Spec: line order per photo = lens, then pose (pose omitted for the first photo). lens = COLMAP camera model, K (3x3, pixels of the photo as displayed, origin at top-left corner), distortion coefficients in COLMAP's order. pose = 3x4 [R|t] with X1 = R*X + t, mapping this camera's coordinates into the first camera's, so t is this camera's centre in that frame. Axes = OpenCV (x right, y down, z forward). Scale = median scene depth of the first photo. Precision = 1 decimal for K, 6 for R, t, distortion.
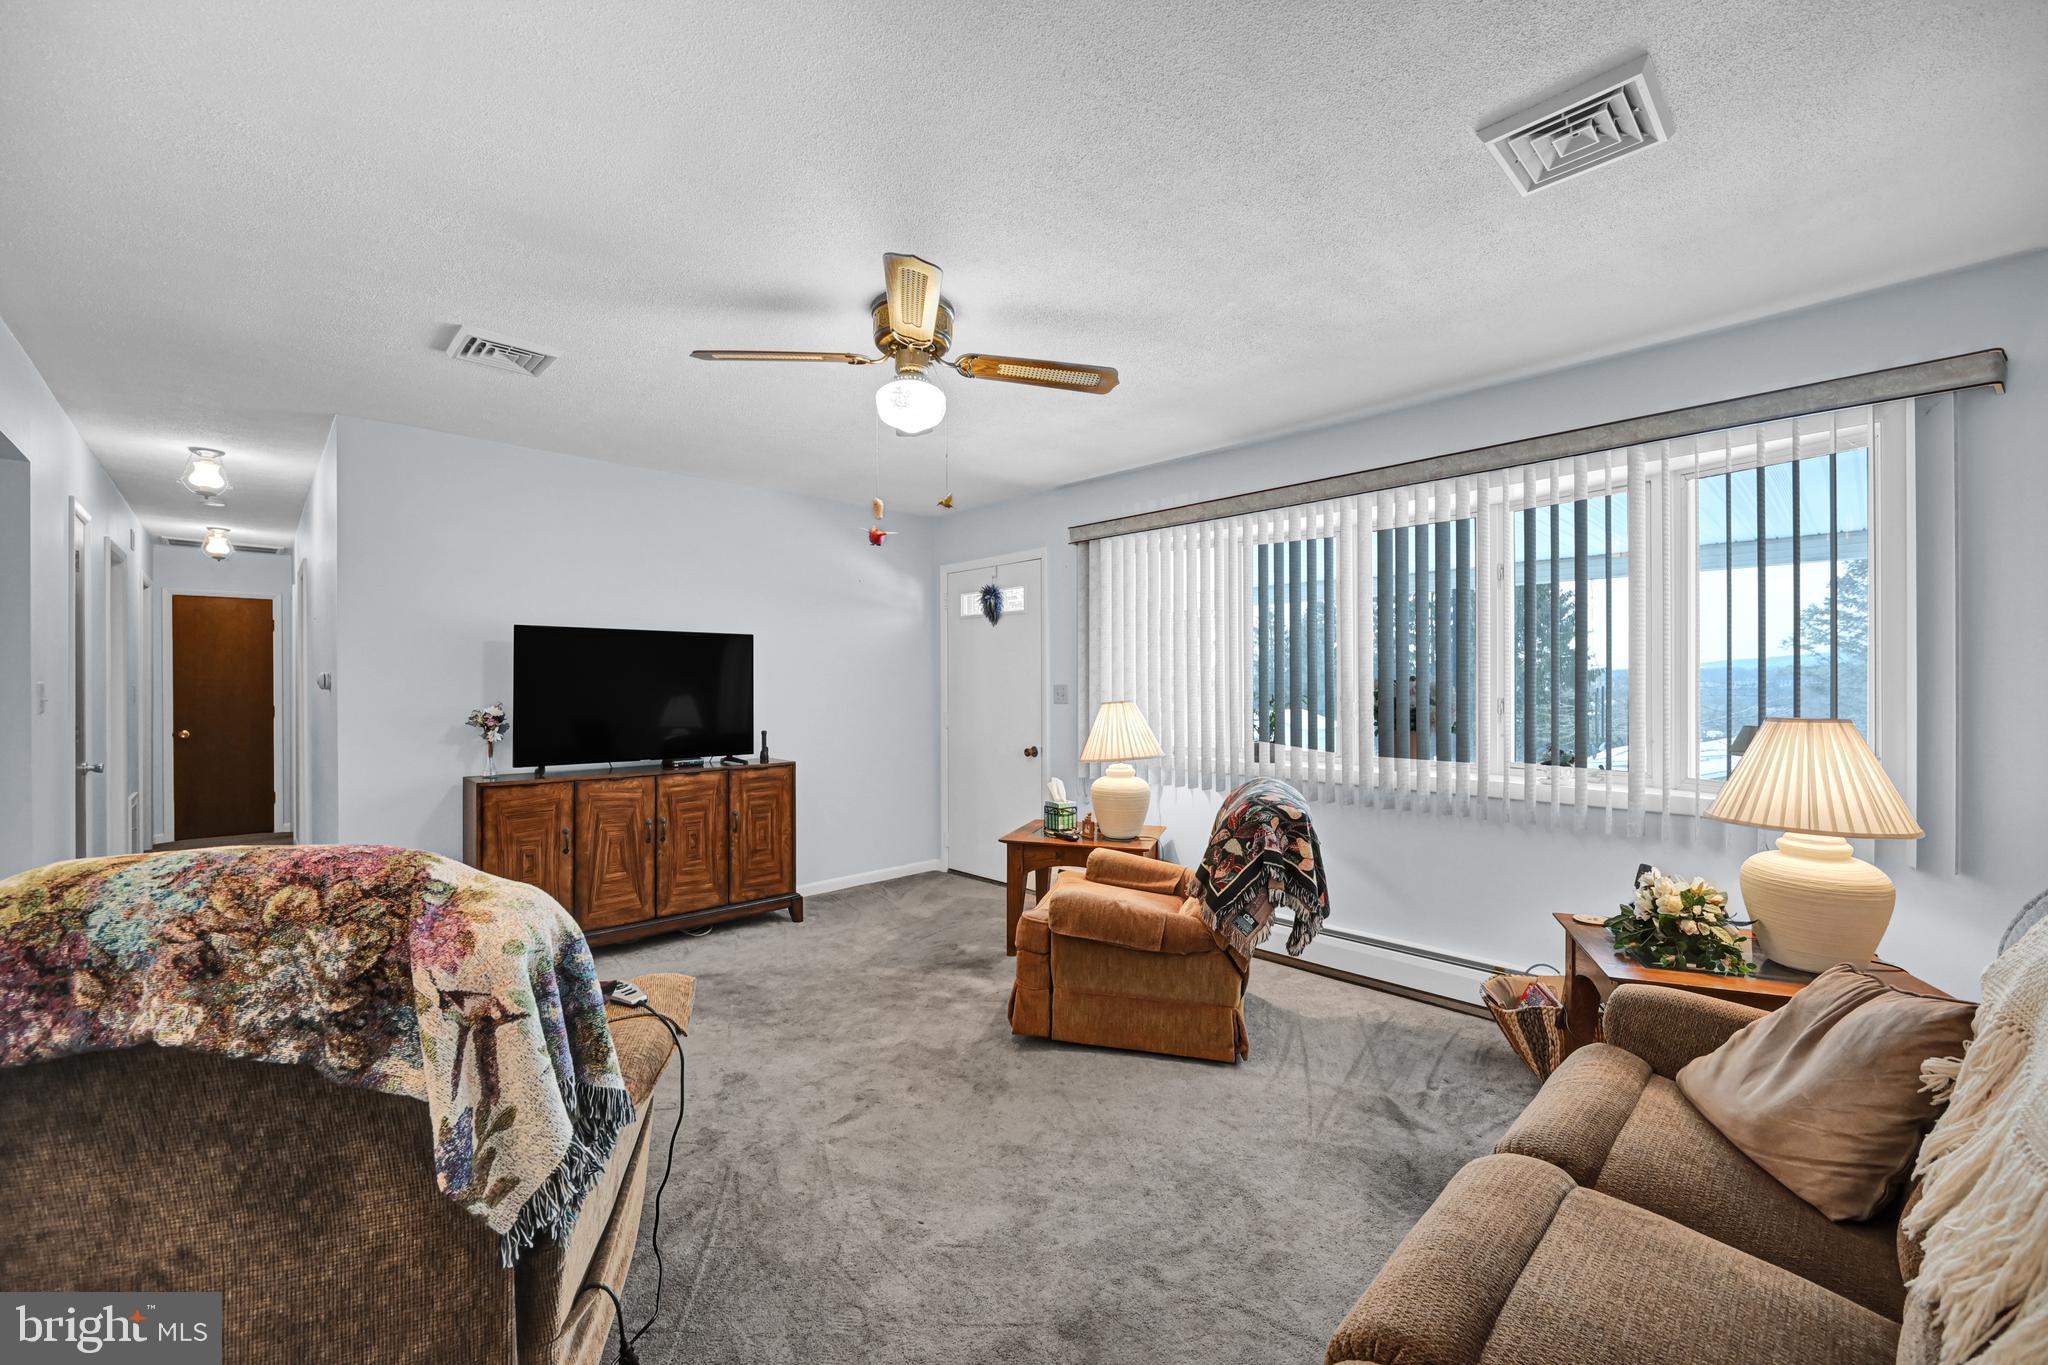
lens RADIAL K [[817.4, 0, 1042.5], [0, 817.4, 684.7], [0, 0, 1]] dist [-0.000532, 0.000149]
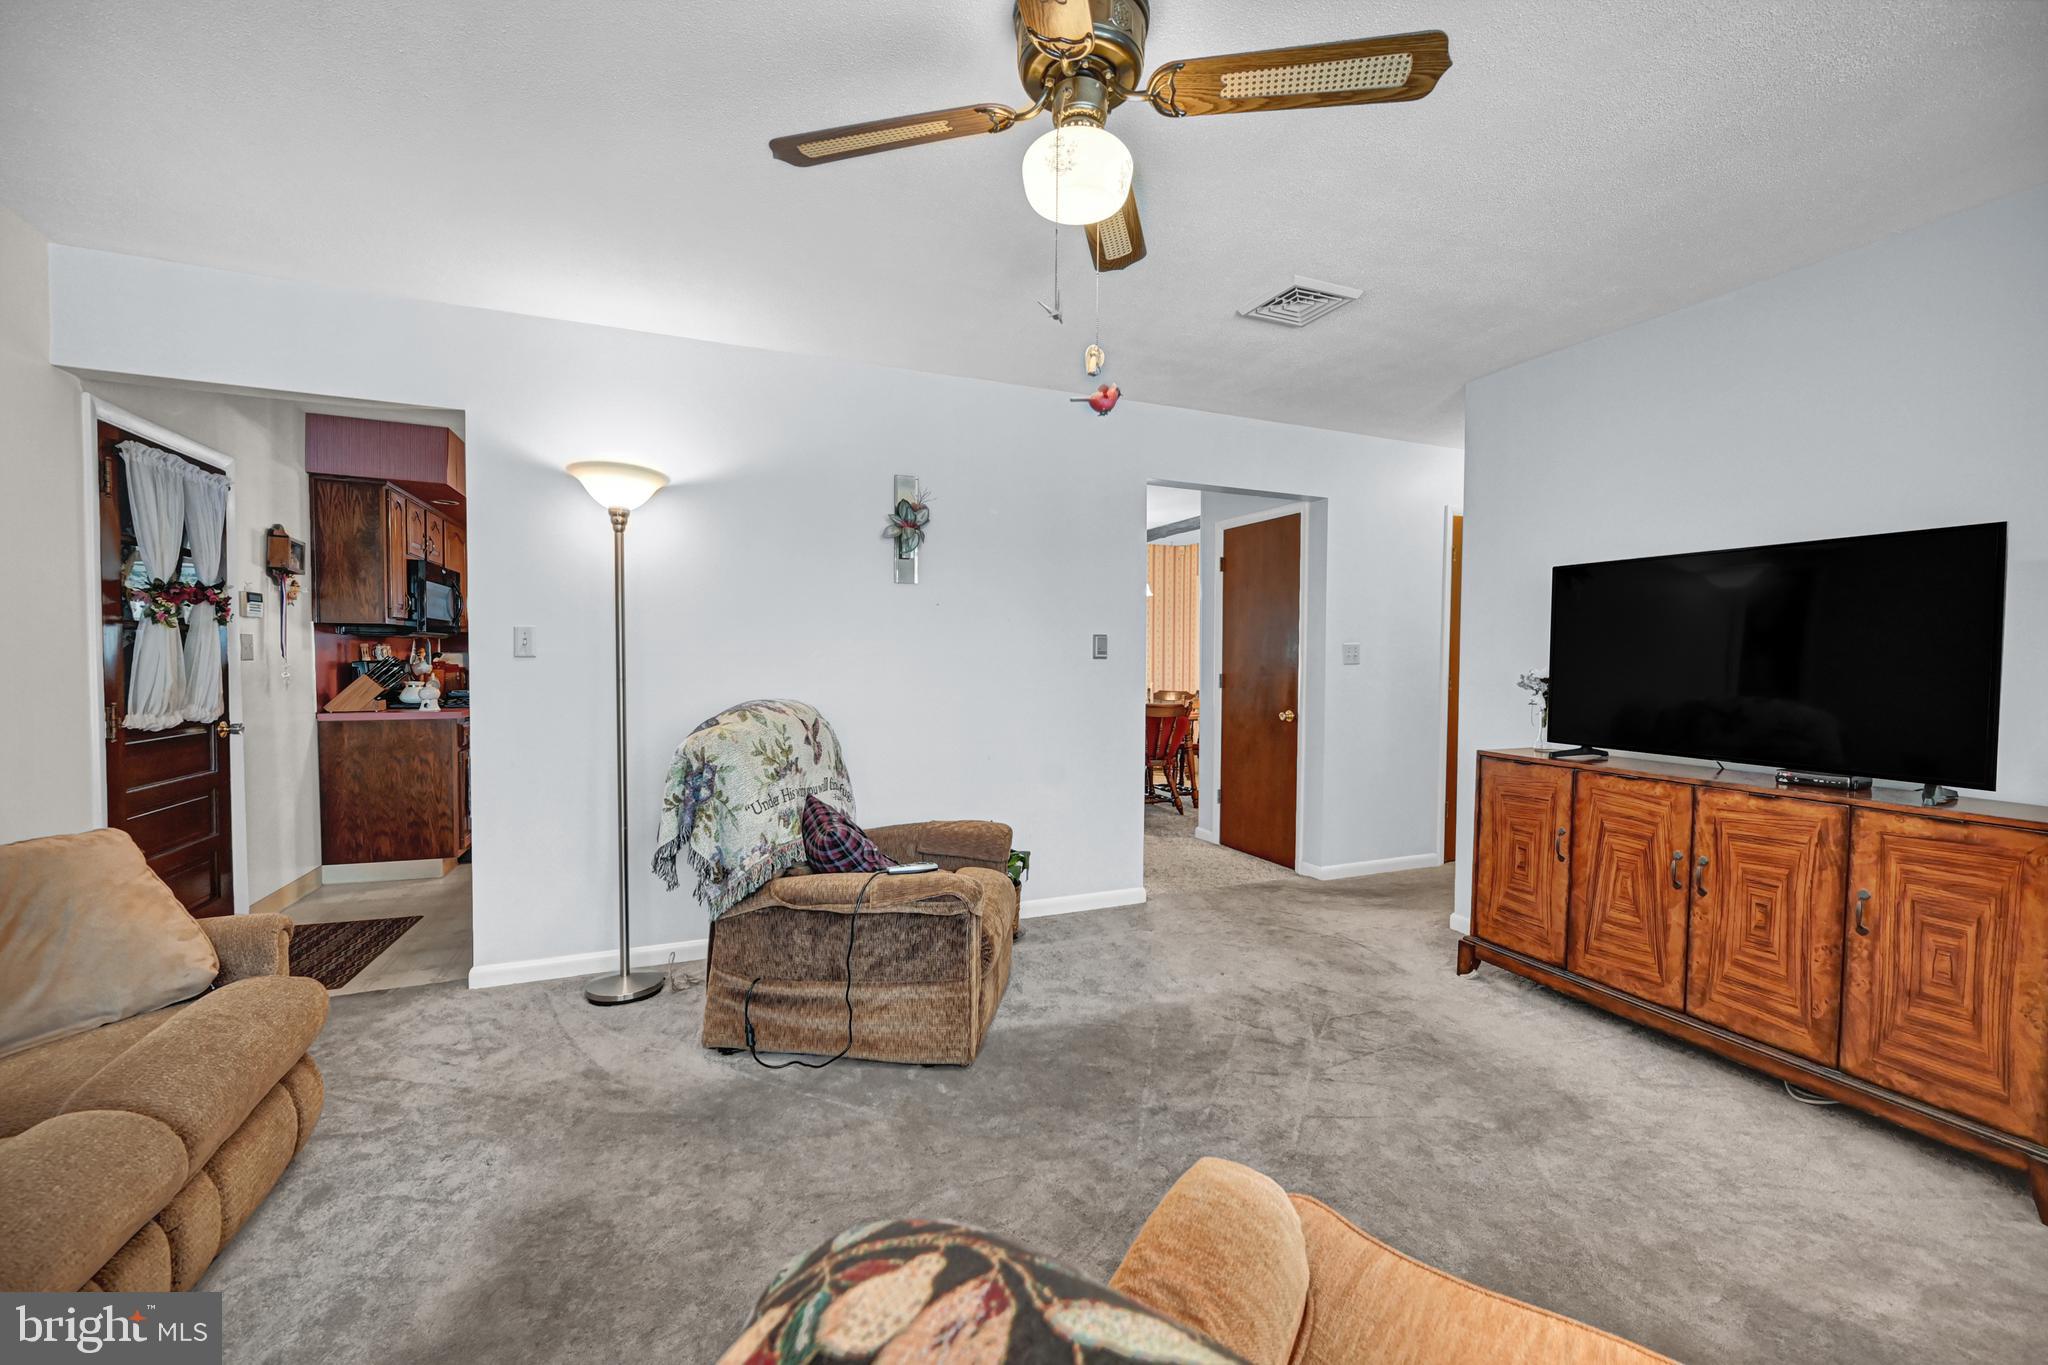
lens RADIAL K [[817.4, 0, 1035.5], [0, 817.4, 680.0], [0, 0, 1]] dist [-0.000532, 0.000149]
pose [[-0.361169, 0.028966, -0.932050, 0.276799], [-0.007784, 0.999389, 0.034075, 0.014605], [0.932468, 0.019562, -0.360723, 0.753924]]
